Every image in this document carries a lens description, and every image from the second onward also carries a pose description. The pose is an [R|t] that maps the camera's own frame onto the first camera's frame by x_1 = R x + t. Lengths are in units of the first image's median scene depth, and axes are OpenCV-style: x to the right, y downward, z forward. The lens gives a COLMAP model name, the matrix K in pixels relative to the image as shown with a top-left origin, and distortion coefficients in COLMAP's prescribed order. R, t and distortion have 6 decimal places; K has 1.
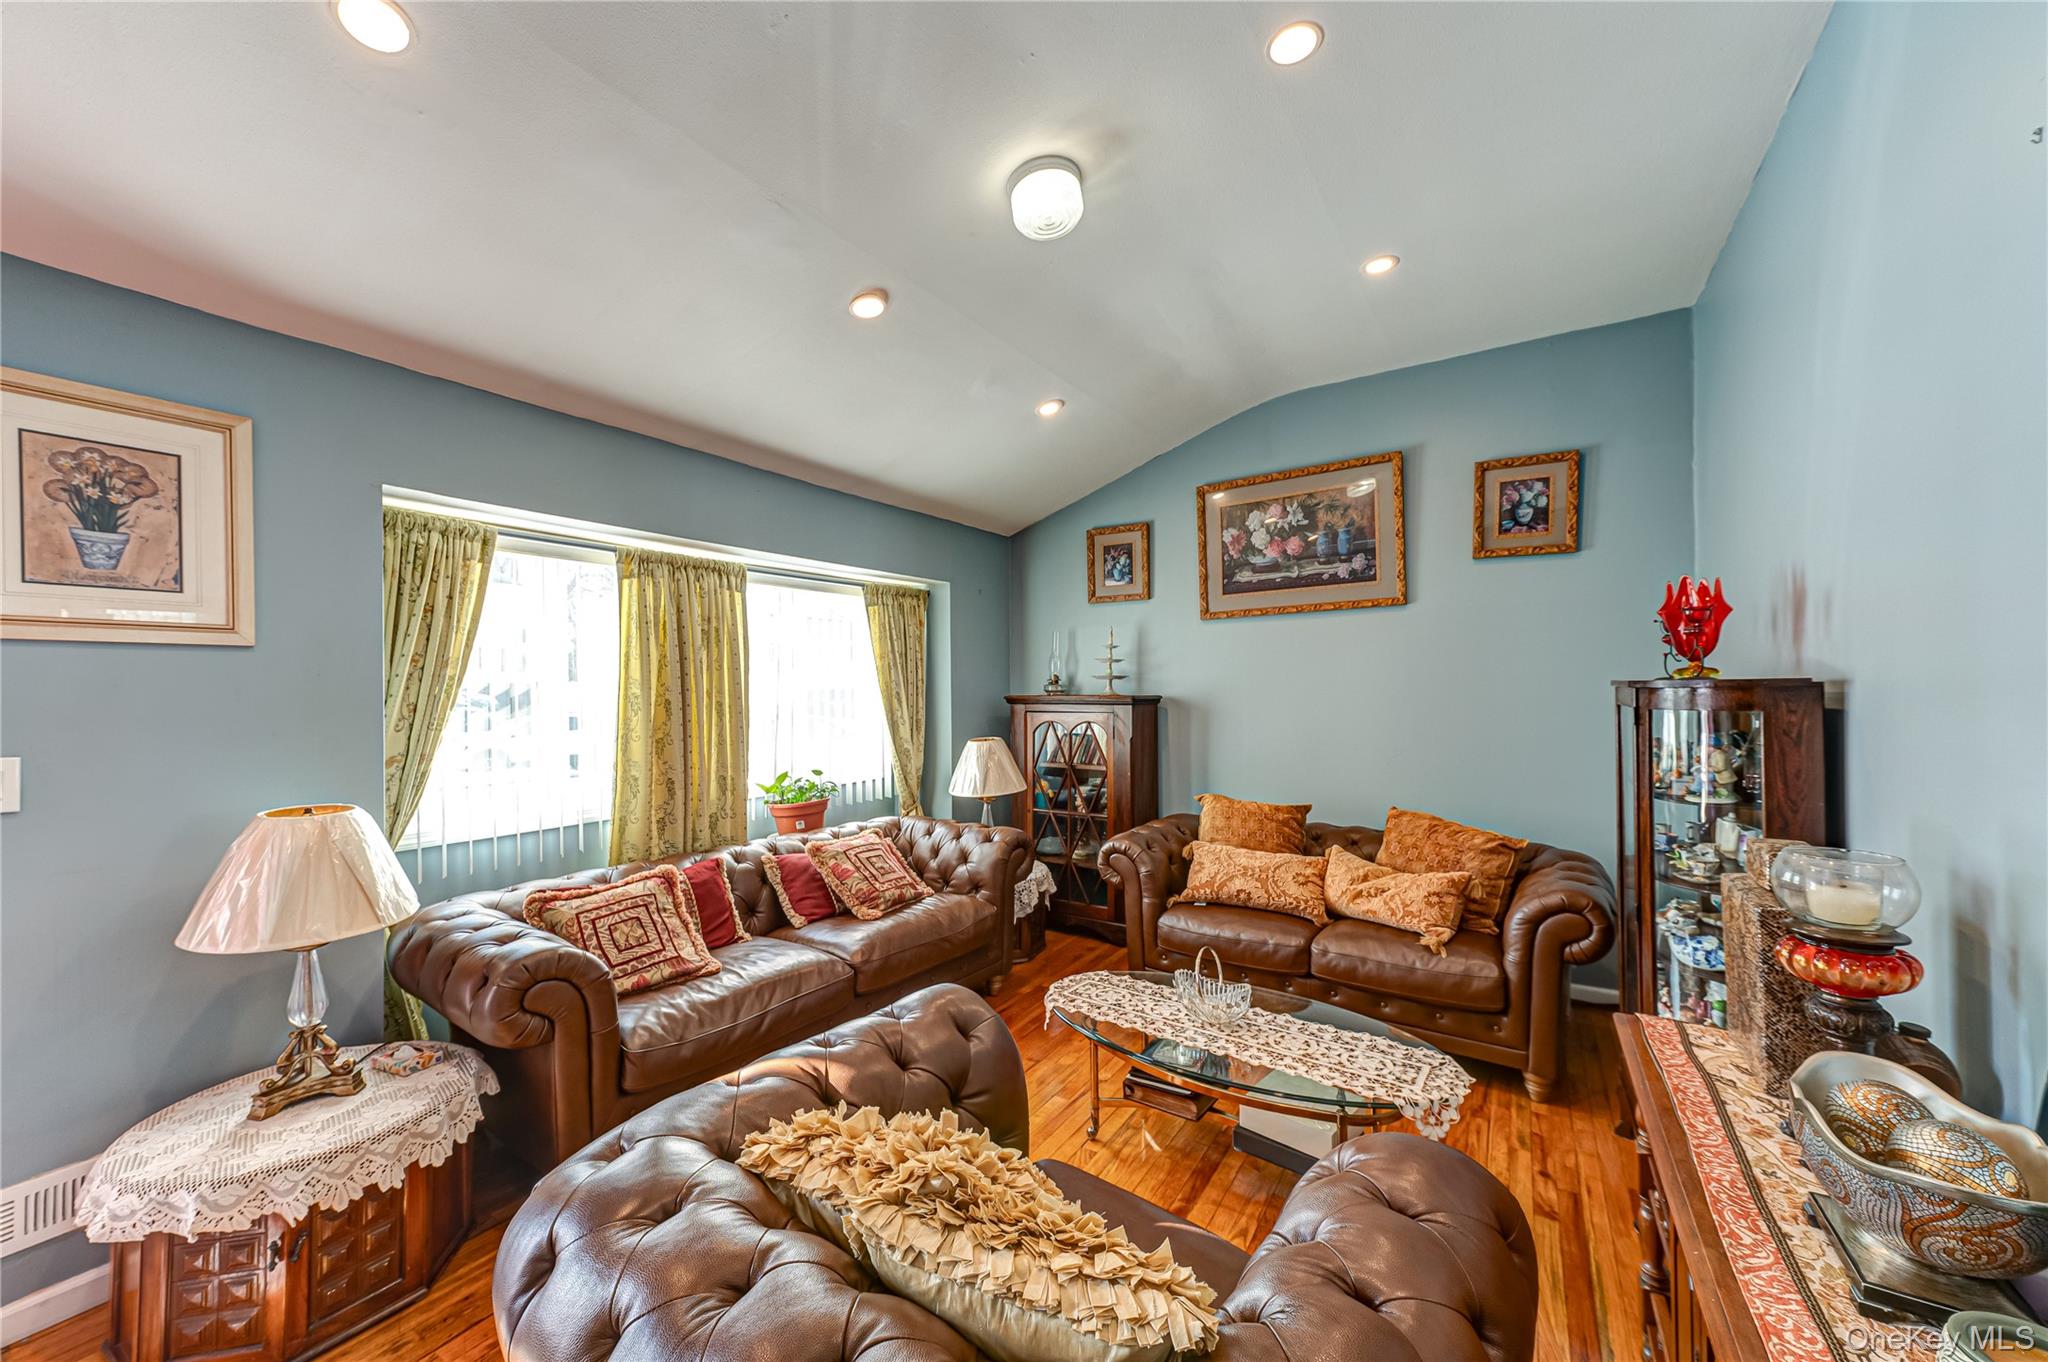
lens RADIAL K [[789.7, 0, 1033.2], [0, 789.7, 689.1], [0, 0, 1]] dist [0.012672, -0.000244]
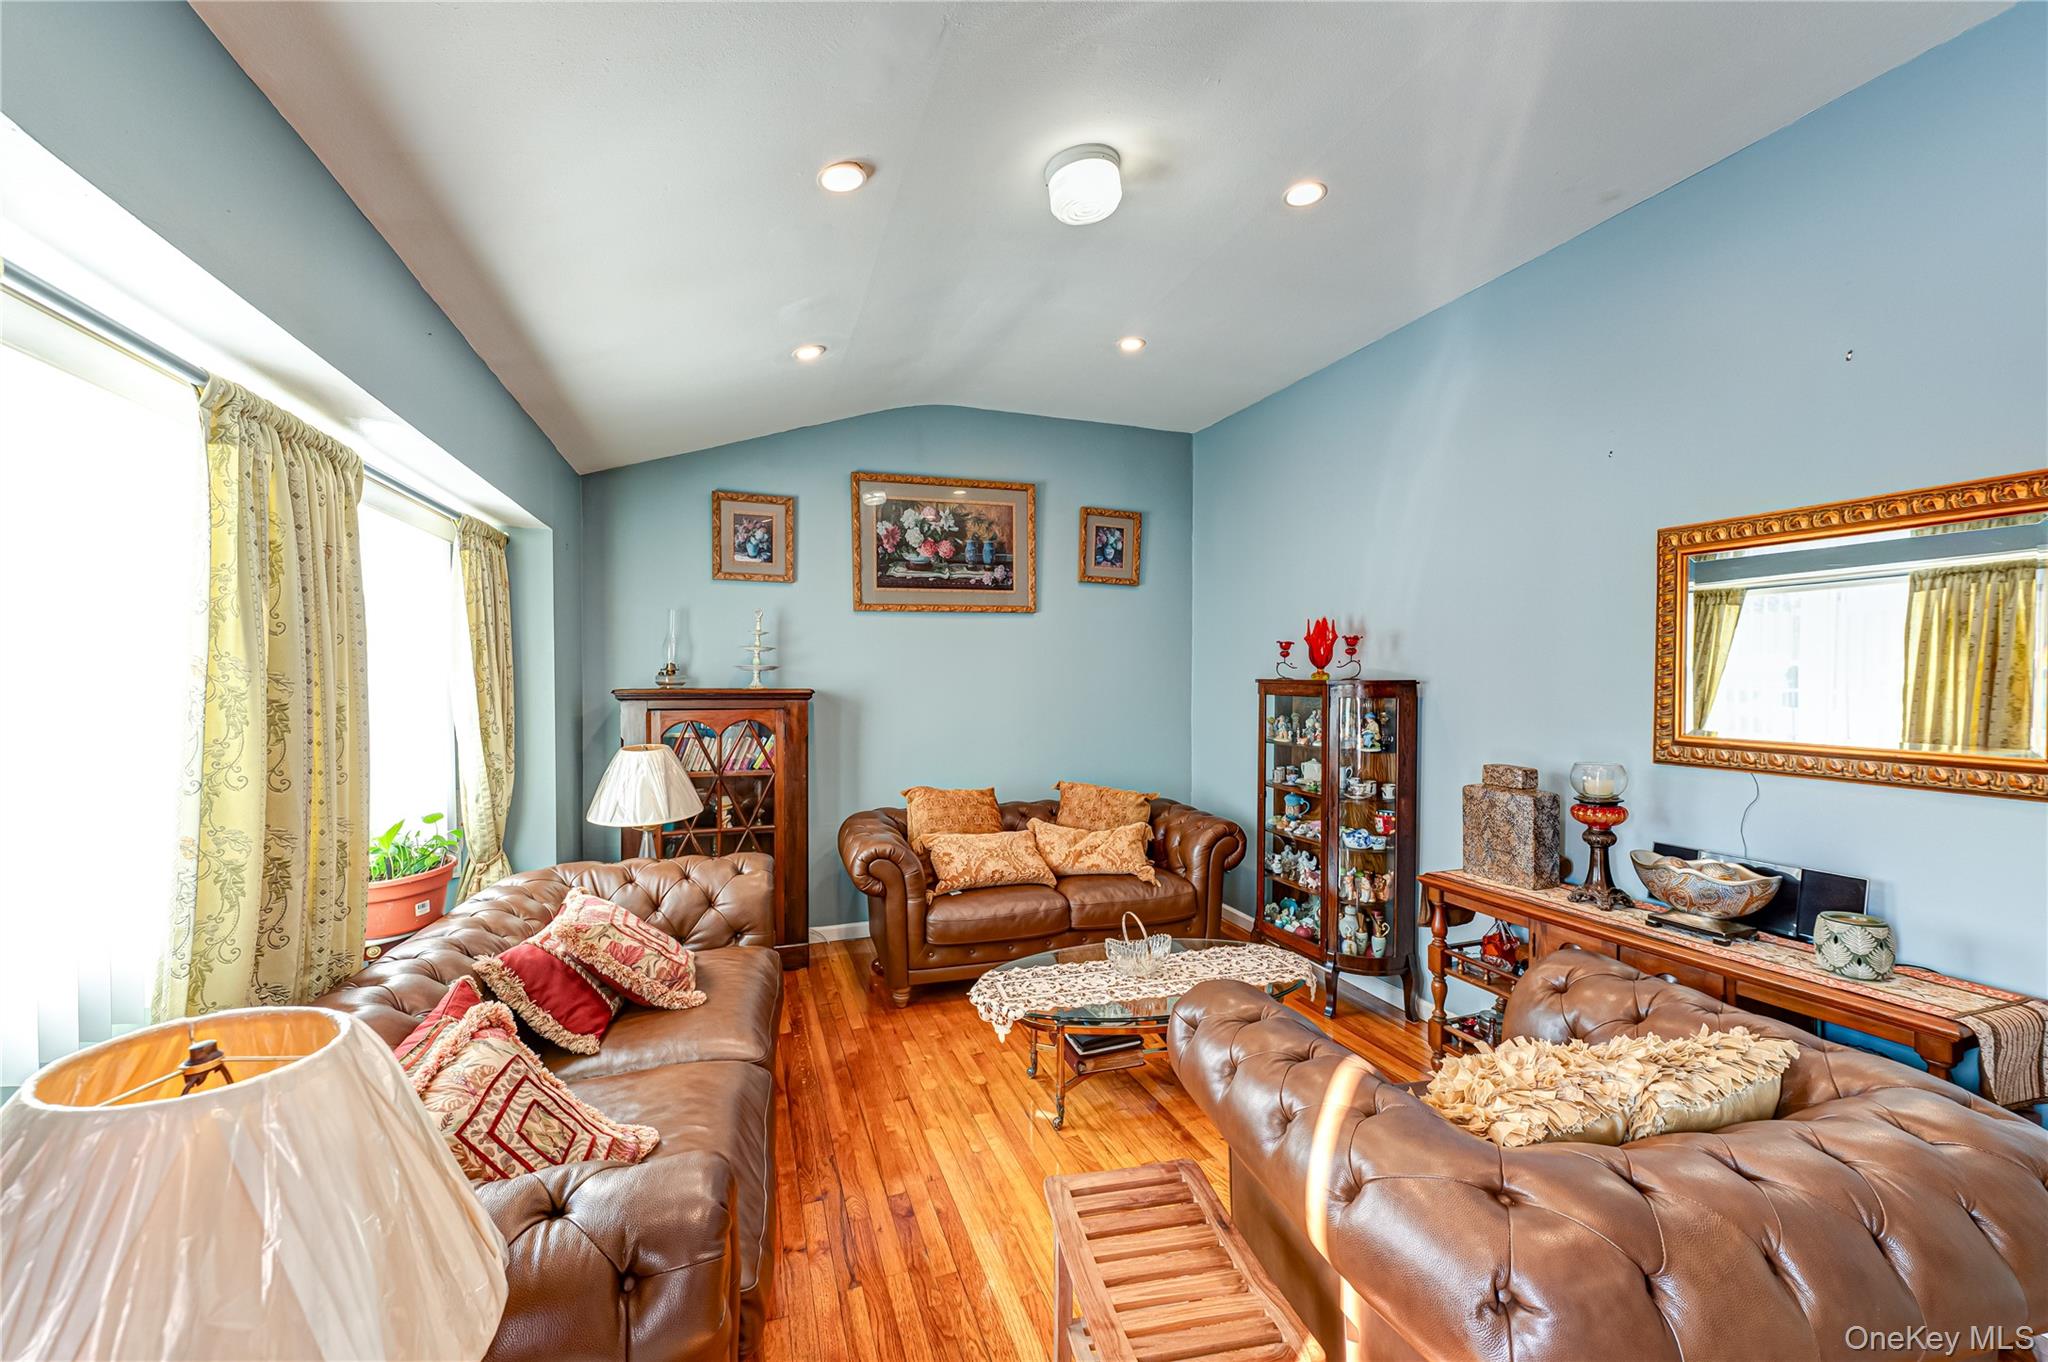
lens RADIAL K [[789.7, 0, 1033.2], [0, 789.7, 689.1], [0, 0, 1]] dist [0.012672, -0.000244]
pose [[0.610197, -0.003179, 0.792244, -0.470416], [-0.007530, 0.999924, 0.009812, -0.002691], [-0.792214, -0.011953, 0.610126, 0.261232]]
